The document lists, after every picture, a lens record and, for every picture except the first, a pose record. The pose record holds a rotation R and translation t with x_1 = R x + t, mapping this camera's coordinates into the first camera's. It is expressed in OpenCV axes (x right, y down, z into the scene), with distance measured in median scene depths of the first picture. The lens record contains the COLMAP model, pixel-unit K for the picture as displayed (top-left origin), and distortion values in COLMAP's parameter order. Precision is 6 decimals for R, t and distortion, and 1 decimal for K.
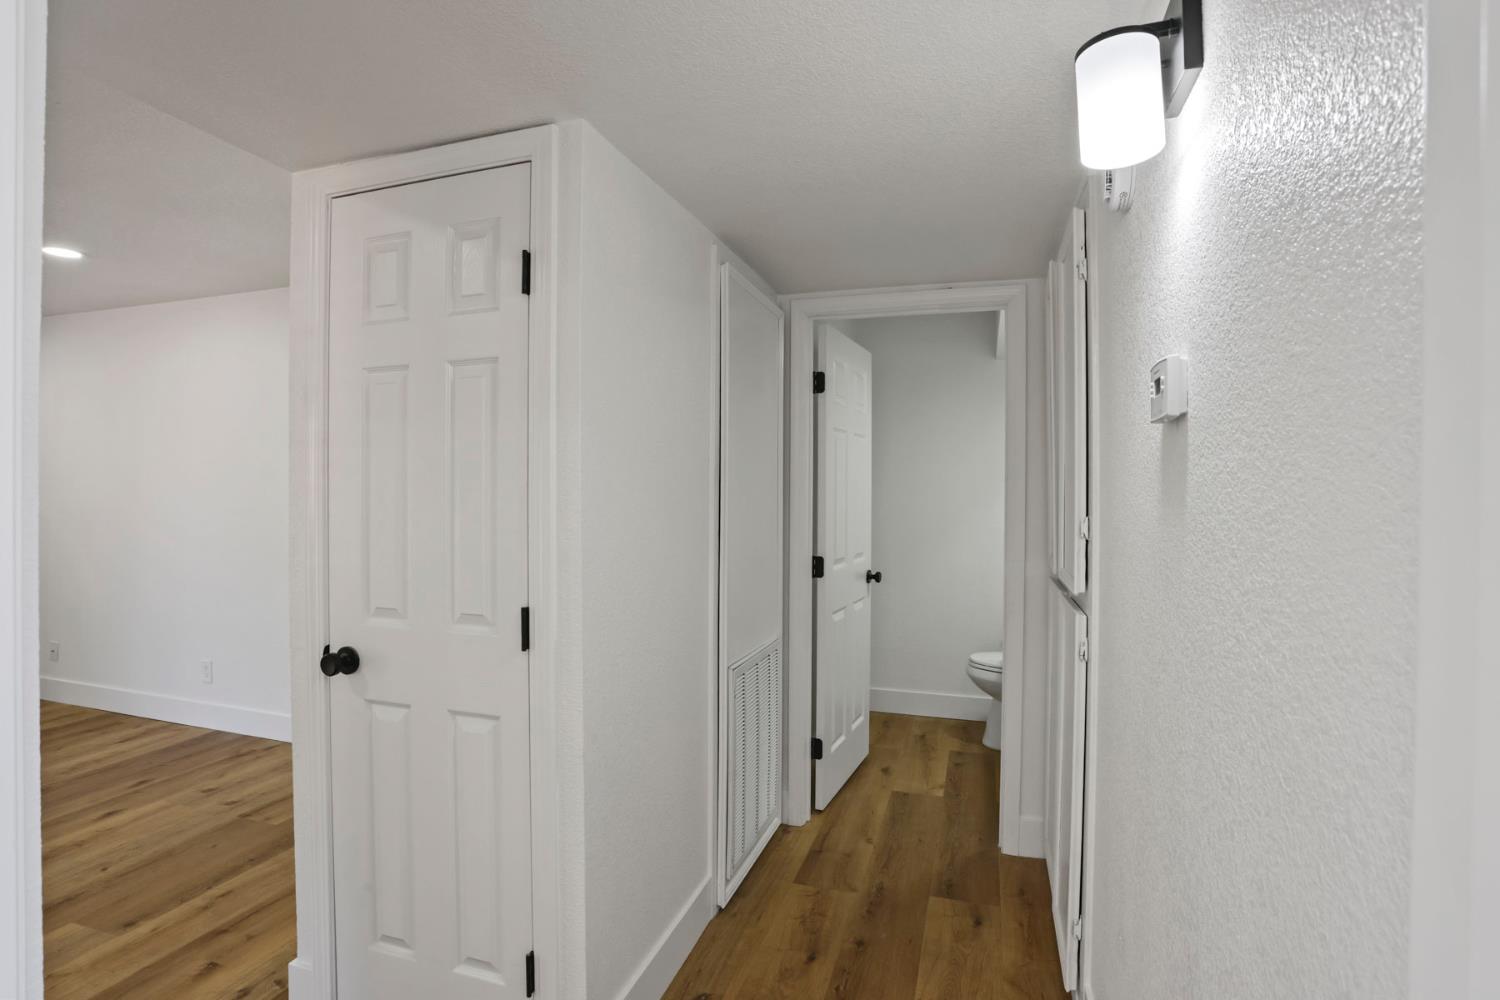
lens RADIAL K [[736.0, 0, 742.6], [0, 736.0, 494.9], [0, 0, 1]] dist [-0.056128, 0.022202]
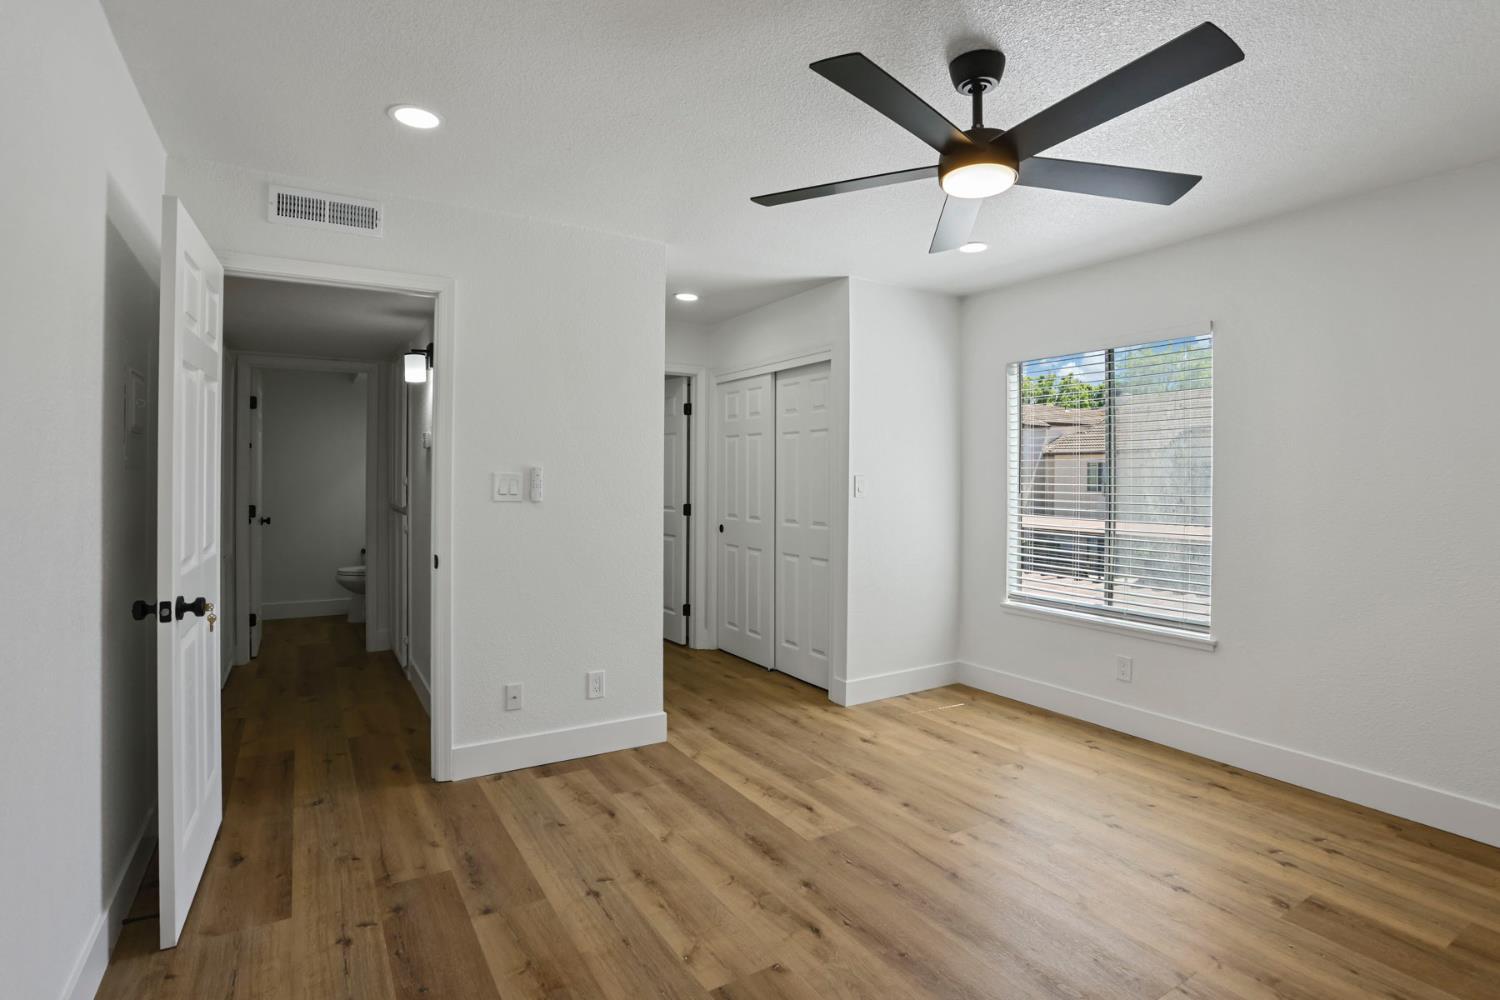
lens RADIAL K [[736.0, 0, 742.6], [0, 736.0, 494.9], [0, 0, 1]] dist [-0.056128, 0.022202]
pose [[0.646874, -0.017059, 0.762406, -0.625373], [-0.005316, 0.999625, 0.026877, 0.013014], [-0.762578, -0.021439, 0.646541, -1.361135]]
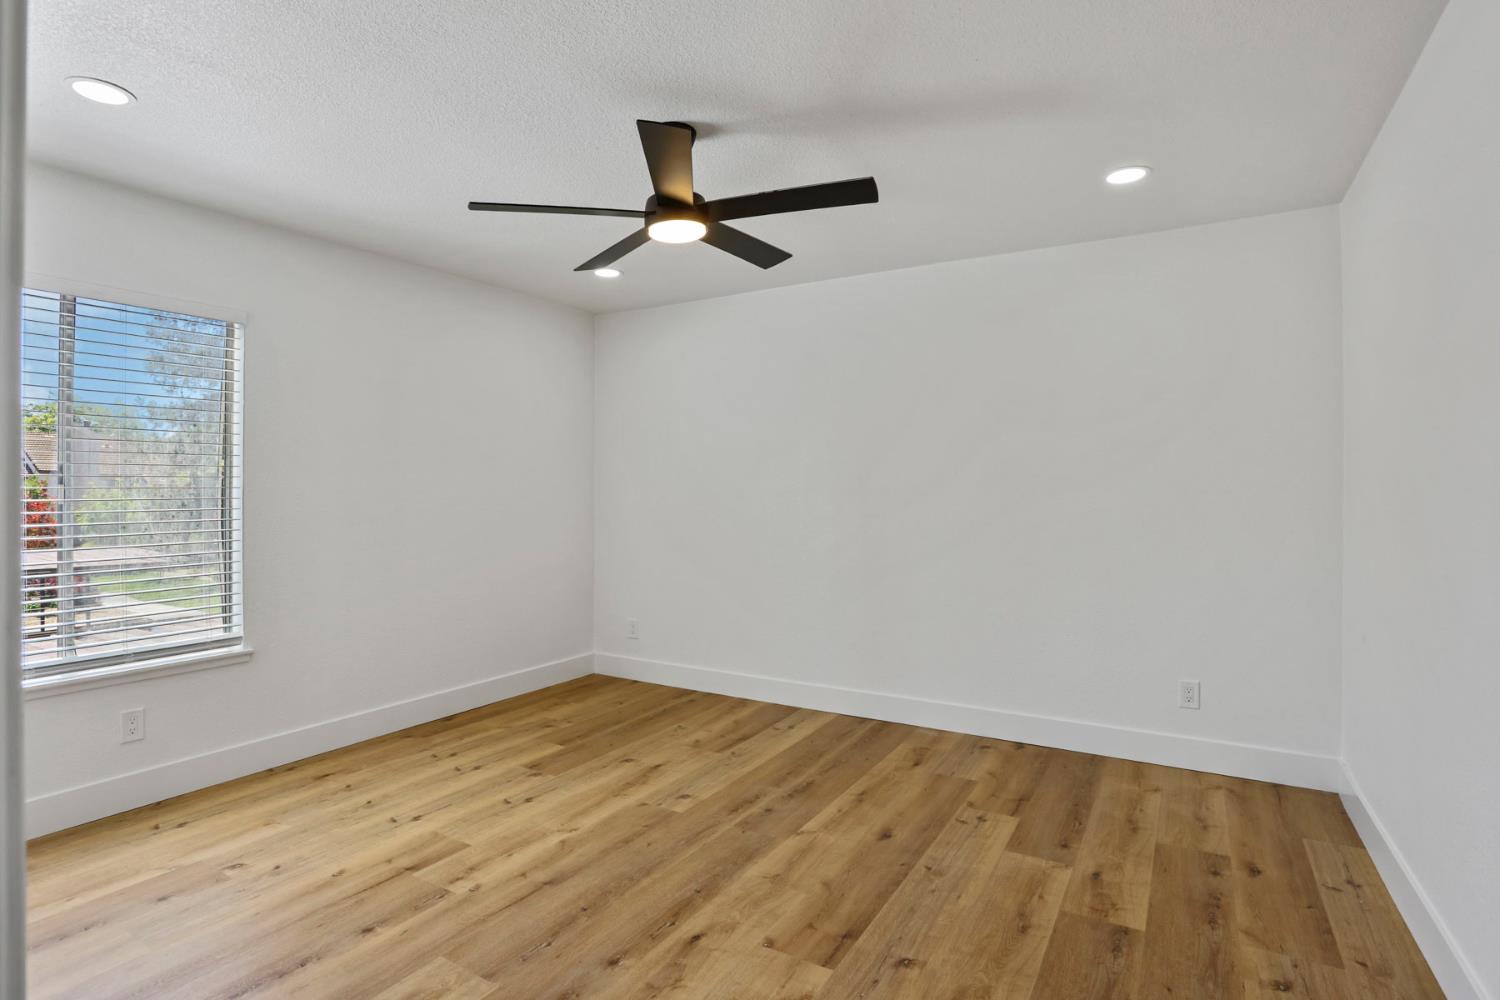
lens RADIAL K [[736.0, 0, 742.6], [0, 736.0, 494.9], [0, 0, 1]] dist [-0.056128, 0.022202]
pose [[-0.969335, -0.003170, 0.245723, 0.489154], [-0.001084, 0.999962, 0.008624, 0.058046], [-0.245741, 0.008094, -0.969302, 1.829349]]
